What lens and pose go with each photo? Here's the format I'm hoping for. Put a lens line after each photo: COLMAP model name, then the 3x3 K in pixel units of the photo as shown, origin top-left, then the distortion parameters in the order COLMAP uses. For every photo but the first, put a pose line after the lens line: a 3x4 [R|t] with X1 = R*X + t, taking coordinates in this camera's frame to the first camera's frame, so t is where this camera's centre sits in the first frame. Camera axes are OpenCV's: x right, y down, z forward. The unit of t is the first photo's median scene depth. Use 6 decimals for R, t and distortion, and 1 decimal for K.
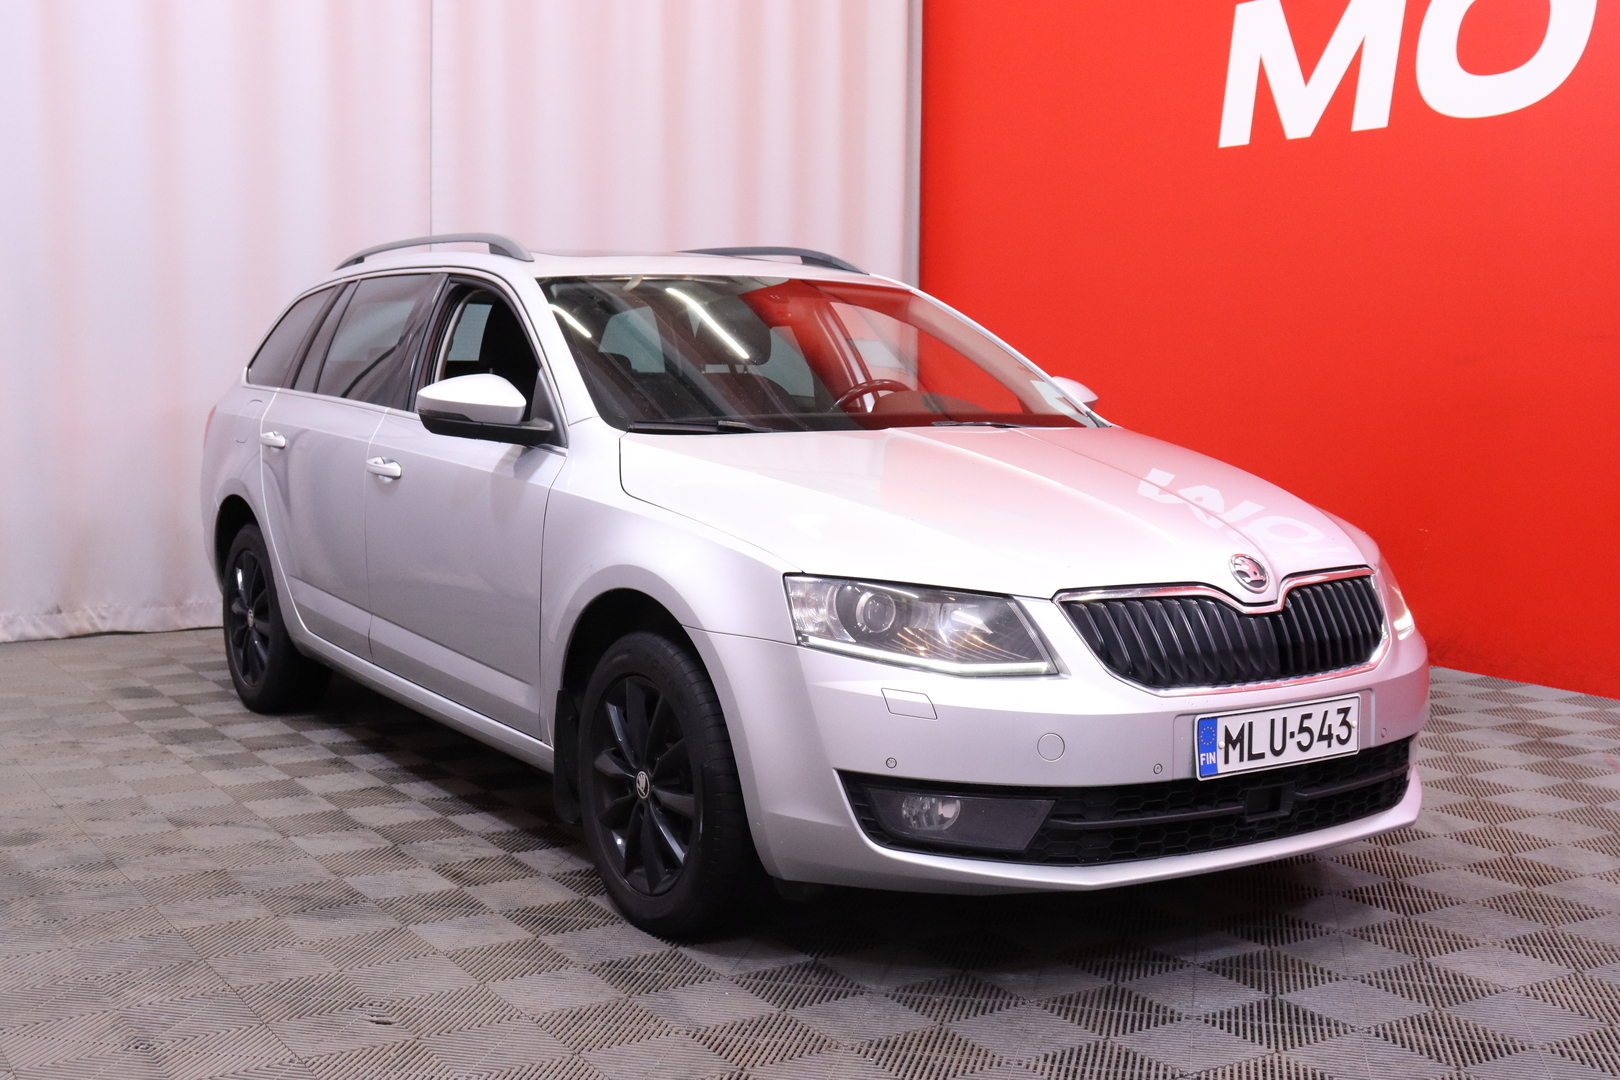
lens RADIAL K [[1995.6, 0, 822.3], [0, 1995.6, 537.0], [0, 0, 1]] dist [-0.081309, 0.000000]
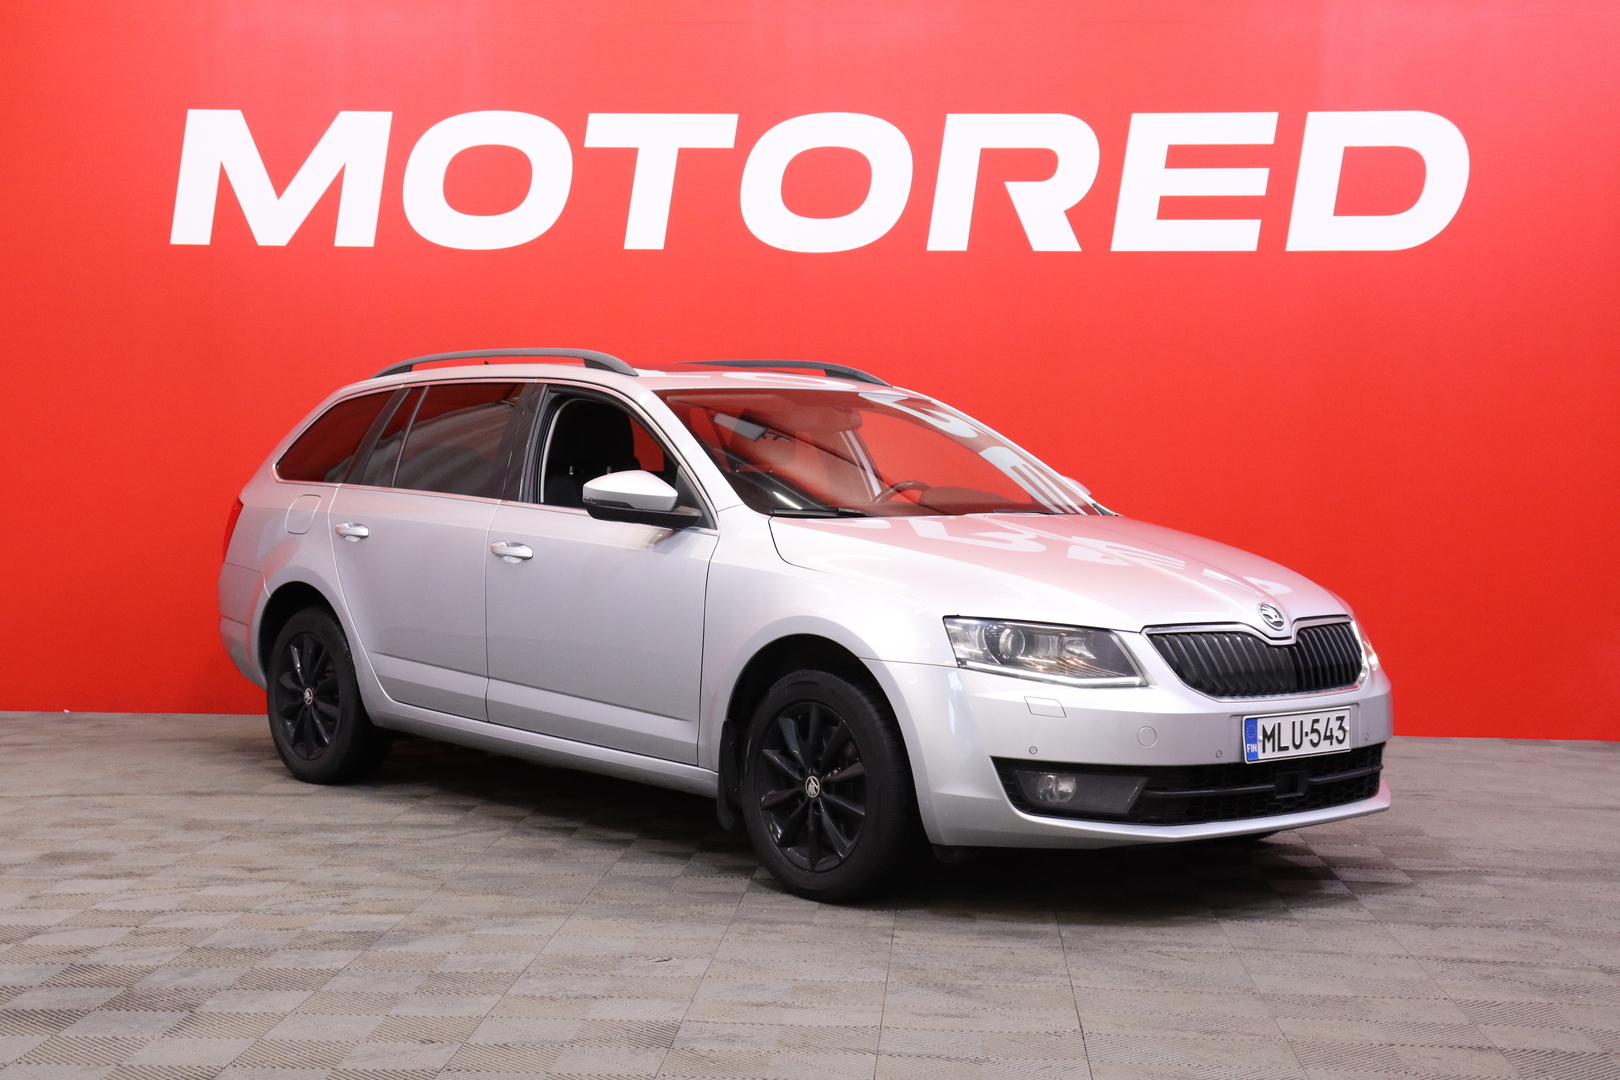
lens RADIAL K [[2554.8, 0, 808.1], [0, 2554.8, 541.6], [0, 0, 1]] dist [0.044598, 0.000000]
pose [[0.991441, -0.001317, 0.130546, -0.332817], [0.008633, 0.998422, -0.055492, 0.062230], [-0.130267, 0.056144, 0.989888, -0.705638]]
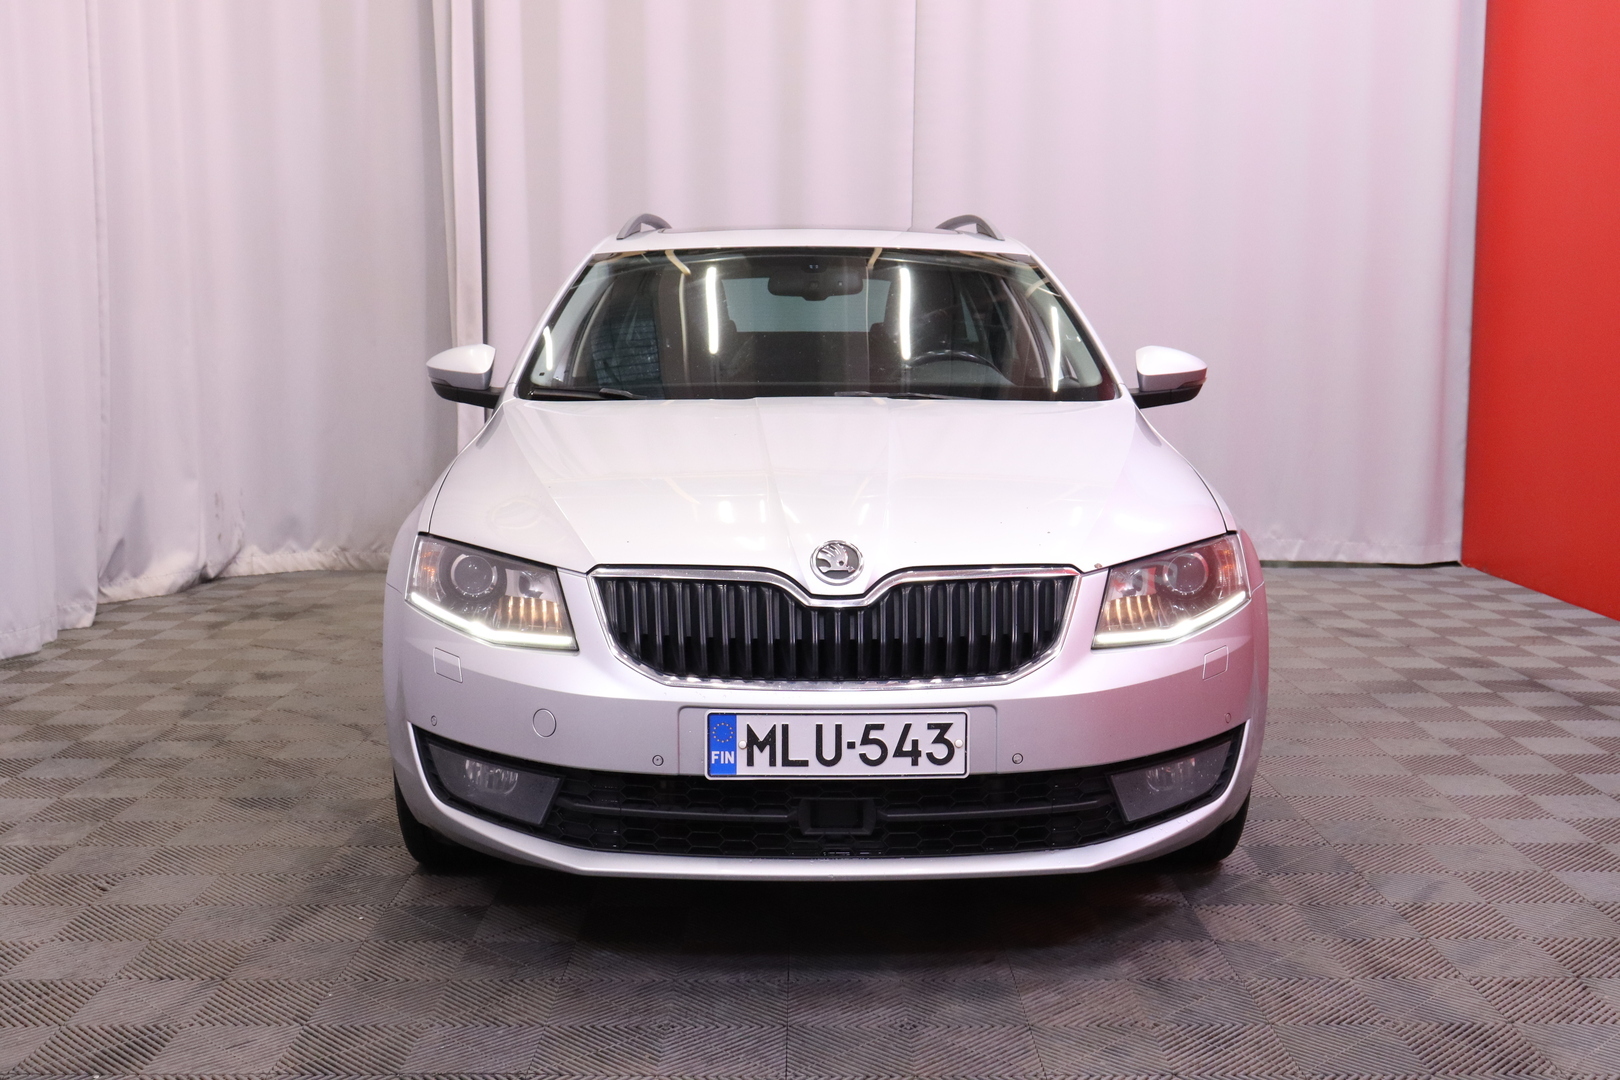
lens RADIAL K [[1818.8, 0, 801.1], [0, 1818.8, 551.9], [0, 0, 1]] dist [-0.008365, 0.000000]
pose [[0.844278, 0.063570, -0.532121, 0.648652], [-0.048470, 0.997928, 0.042315, -0.021087], [0.533708, -0.009934, 0.845610, 0.293930]]
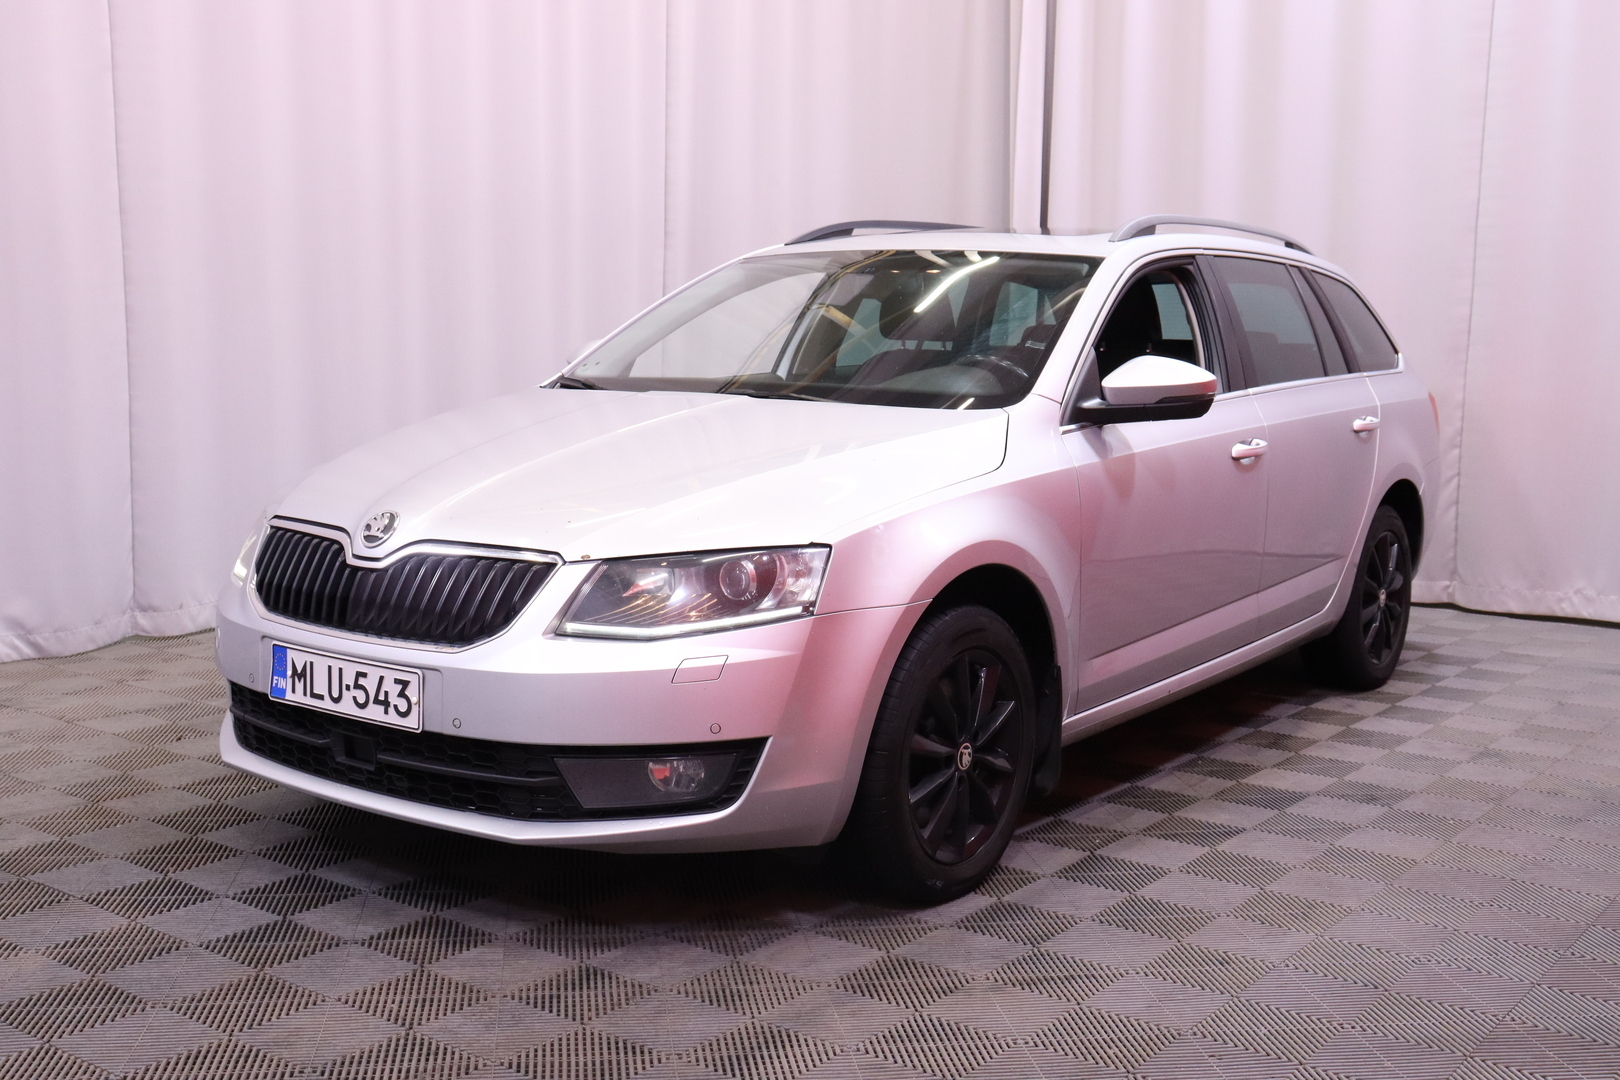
lens RADIAL K [[1818.8, 0, 810.4], [0, 1818.8, 540.2], [0, 0, 1]] dist [-0.008365, 0.000000]
pose [[0.325840, 0.116398, -0.938232, 1.184026], [-0.109433, 0.990365, 0.084860, -0.081116], [0.939070, 0.075023, 0.335439, 0.903199]]
